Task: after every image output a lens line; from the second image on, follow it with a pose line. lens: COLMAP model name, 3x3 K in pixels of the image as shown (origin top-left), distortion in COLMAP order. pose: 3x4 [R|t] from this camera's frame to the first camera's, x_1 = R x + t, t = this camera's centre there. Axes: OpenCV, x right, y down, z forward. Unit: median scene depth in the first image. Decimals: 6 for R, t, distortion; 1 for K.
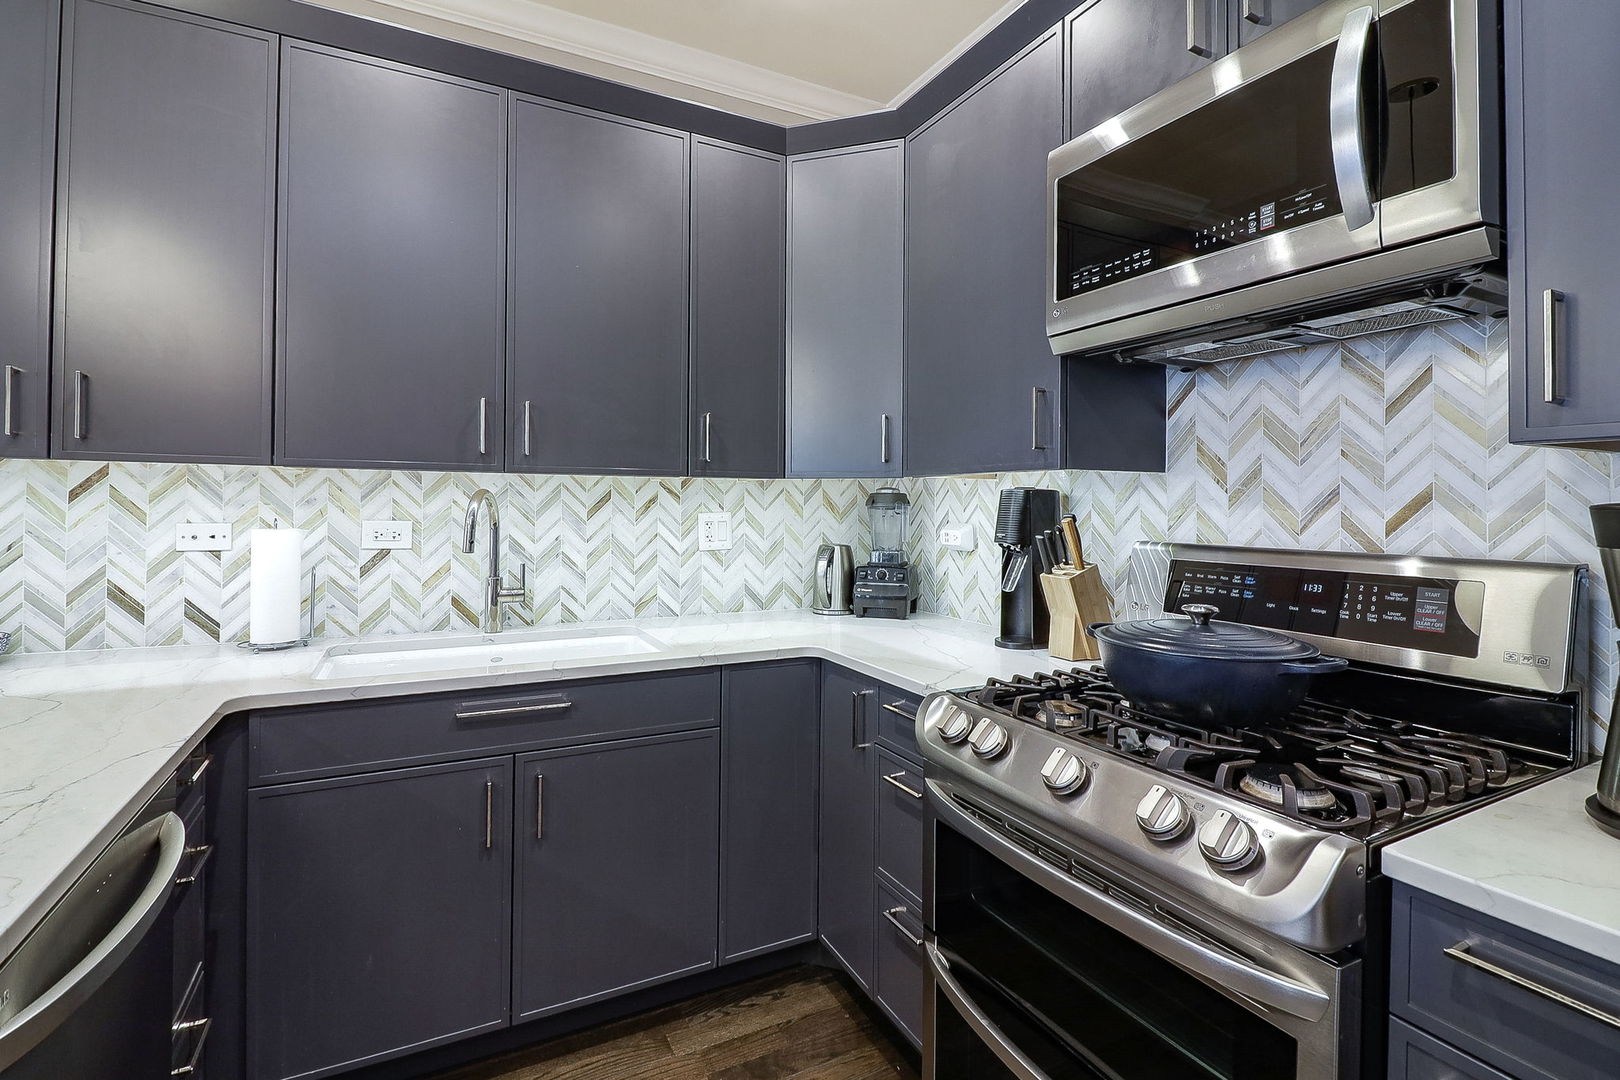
lens RADIAL K [[754.6, 0, 815.7], [0, 754.6, 501.7], [0, 0, 1]] dist [0.004488, -0.001288]
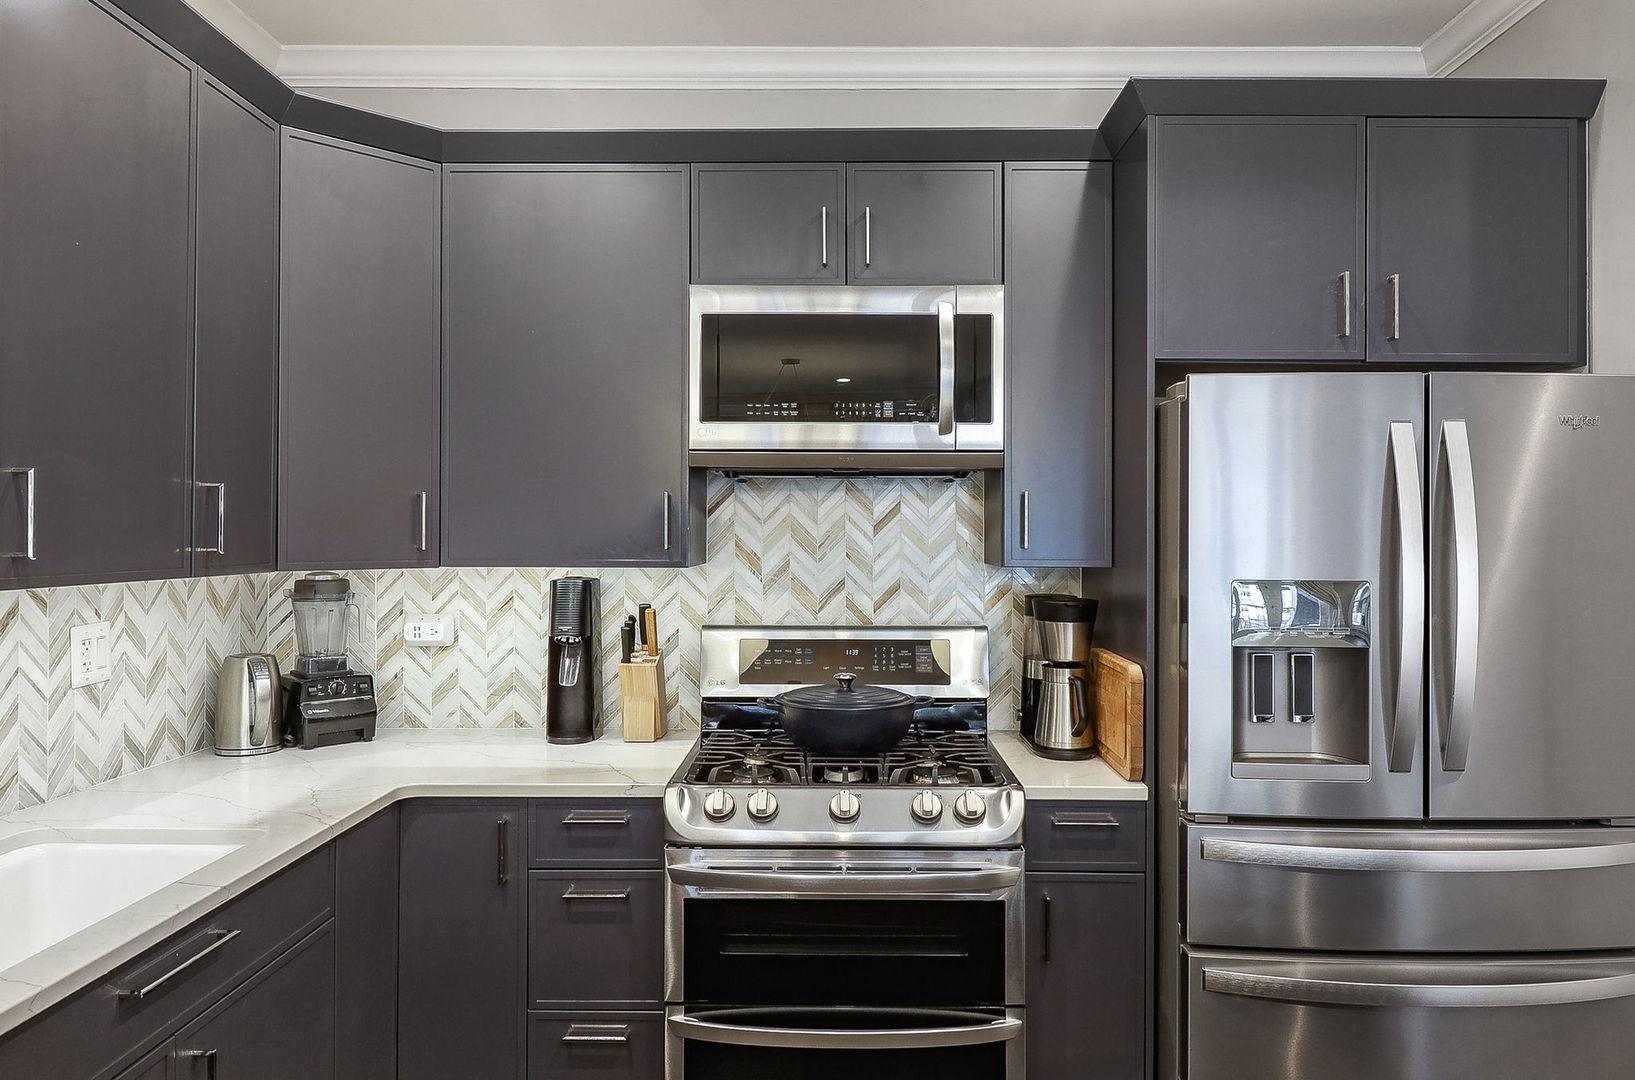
lens RADIAL K [[1084.2, 0, 822.1], [0, 1084.2, 531.4], [0, 0, 1]] dist [0.003206, -0.008072]
pose [[0.470918, -0.006434, 0.882153, -0.856903], [-0.003217, 0.999954, 0.009010, -0.096874], [-0.882171, -0.007081, 0.470876, 0.063825]]
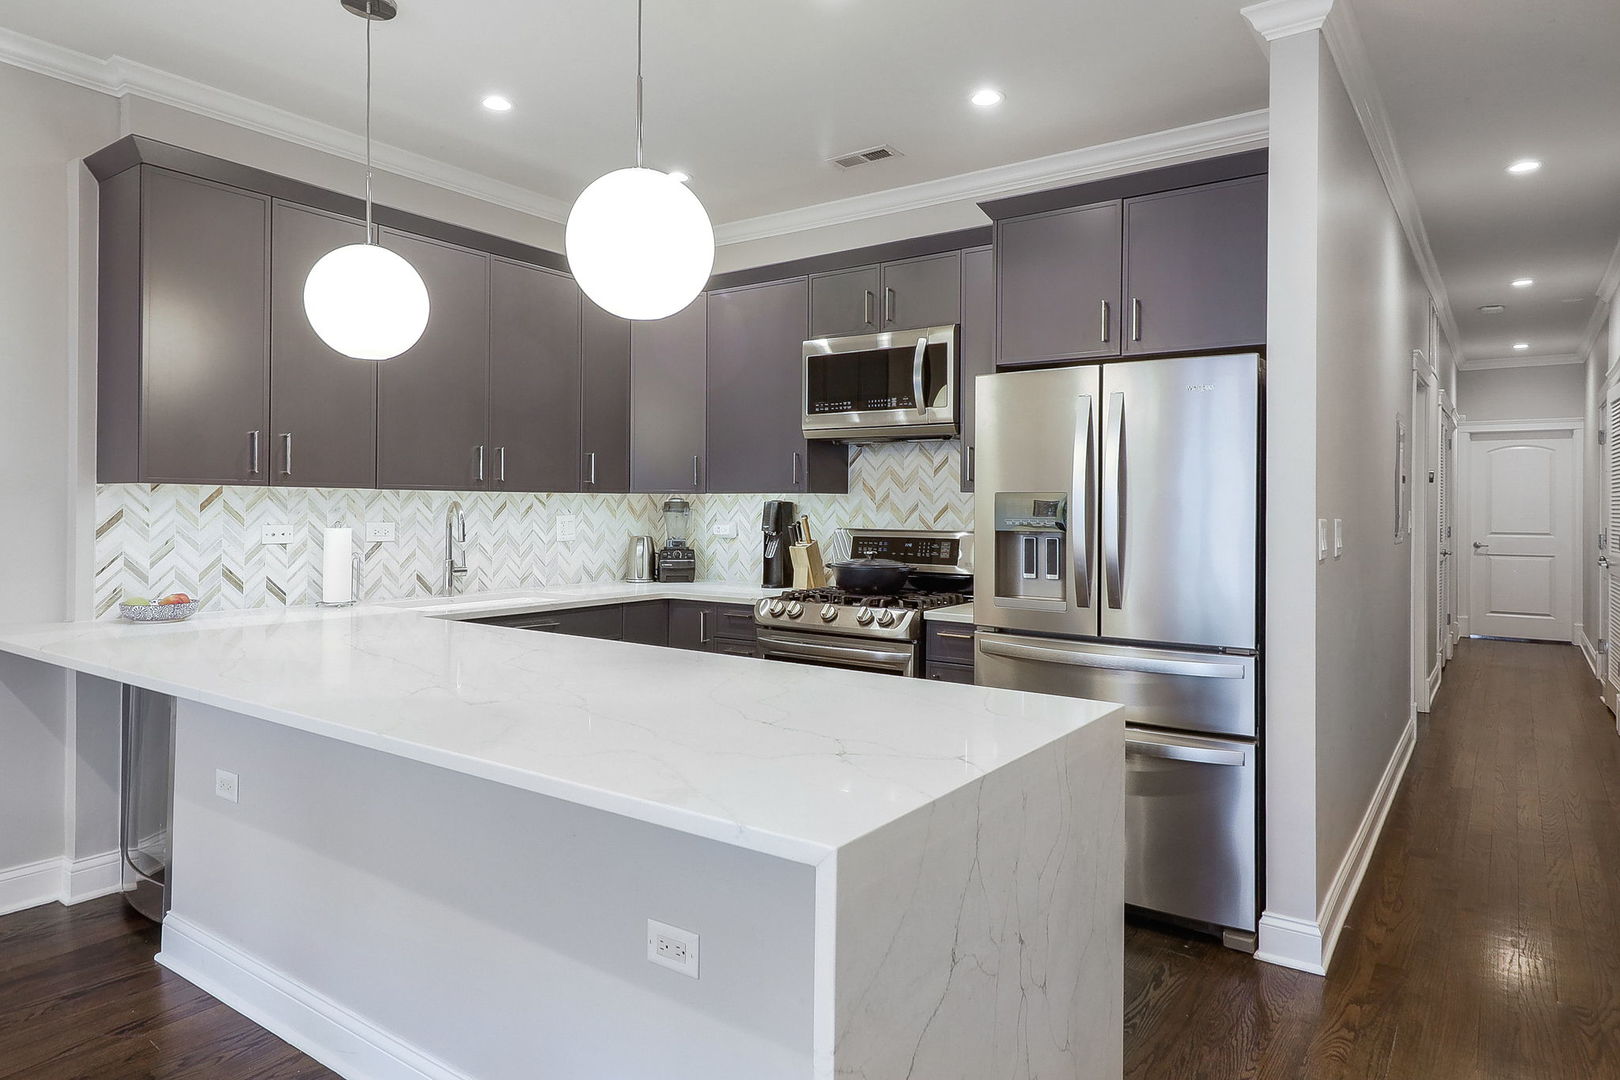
lens RADIAL K [[971.4, 0, 807.6], [0, 971.4, 525.9], [0, 0, 1]] dist [0.002826, -0.000049]
pose [[0.891808, -0.012142, 0.452251, -0.761246], [-0.001237, 0.999571, 0.029276, -0.027949], [-0.452412, -0.026668, 0.891410, -1.192783]]
